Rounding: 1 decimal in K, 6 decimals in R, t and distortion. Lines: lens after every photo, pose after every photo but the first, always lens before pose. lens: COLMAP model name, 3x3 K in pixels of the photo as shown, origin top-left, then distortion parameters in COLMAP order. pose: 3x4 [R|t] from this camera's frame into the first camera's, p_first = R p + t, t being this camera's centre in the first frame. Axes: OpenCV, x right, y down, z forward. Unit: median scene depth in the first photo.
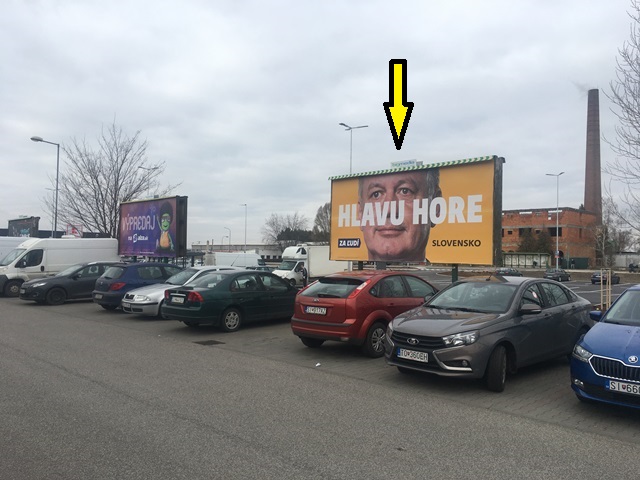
lens RADIAL K [[543.1, 0, 319.3], [0, 543.1, 244.7], [0, 0, 1]] dist [0.081561, -0.060383]
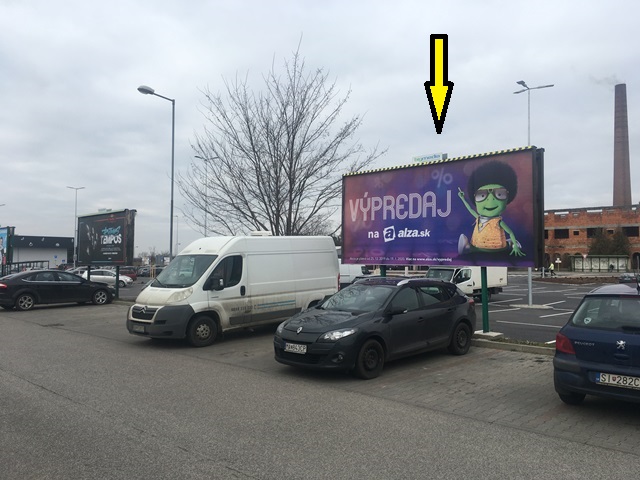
lens RADIAL K [[543.1, 0, 321.8], [0, 543.1, 239.2], [0, 0, 1]] dist [0.081561, -0.060383]
pose [[0.998616, -0.011003, 0.051424, -0.213607], [0.012048, 0.999726, -0.020071, 0.002021], [-0.051189, 0.020663, 0.998475, 0.217666]]
